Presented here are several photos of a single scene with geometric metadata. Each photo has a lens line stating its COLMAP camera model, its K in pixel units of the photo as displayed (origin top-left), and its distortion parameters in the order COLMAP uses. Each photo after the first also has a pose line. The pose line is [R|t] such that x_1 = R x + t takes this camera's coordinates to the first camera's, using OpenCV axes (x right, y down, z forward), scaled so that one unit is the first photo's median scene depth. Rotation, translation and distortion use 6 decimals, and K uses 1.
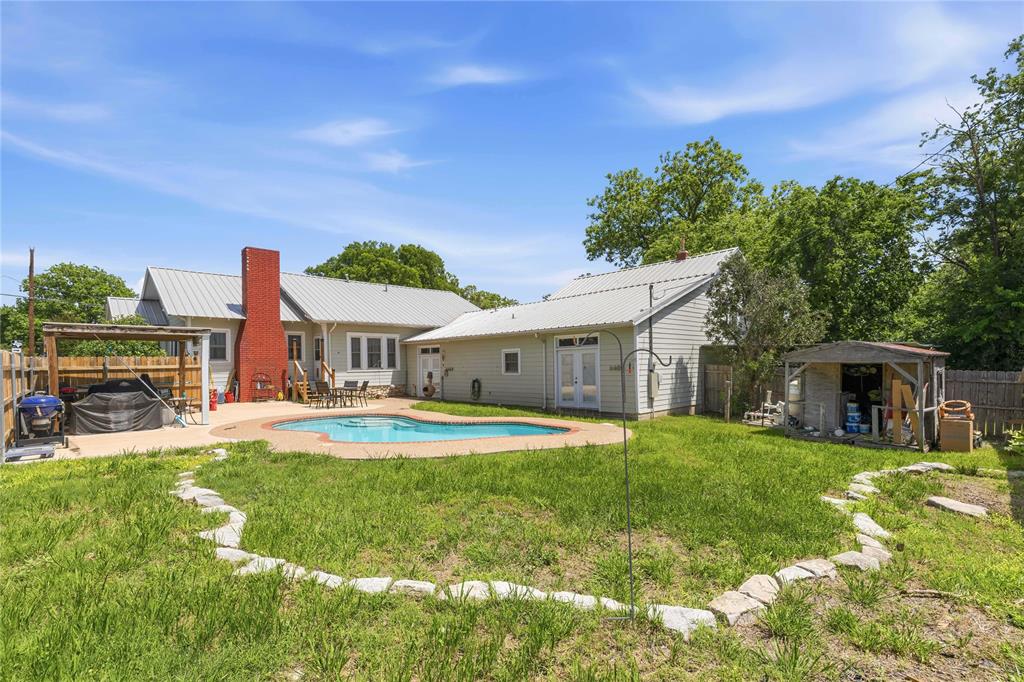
lens RADIAL K [[444.6, 0, 503.5], [0, 444.6, 348.2], [0, 0, 1]] dist [0.000605, 0.000100]
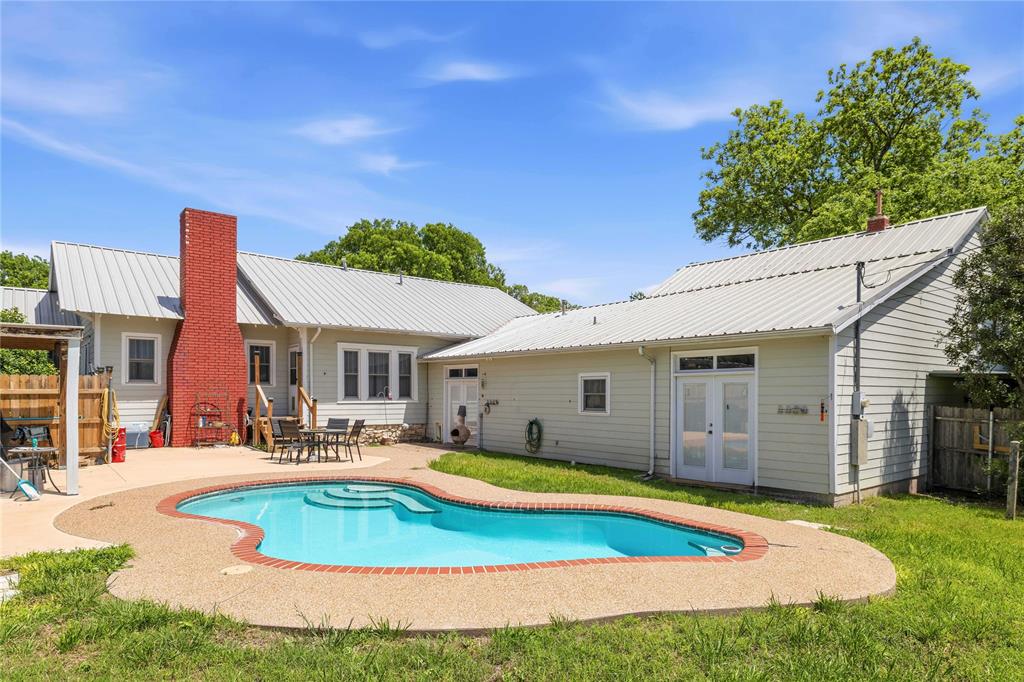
lens RADIAL K [[581.8, 0, 517.2], [0, 581.8, 383.6], [0, 0, 1]] dist [-0.003018, -0.000491]
pose [[0.997155, 0.019930, -0.072703, -0.027168], [-0.018357, 0.999584, 0.022240, 0.000805], [0.073116, -0.020842, 0.997106, 0.176461]]
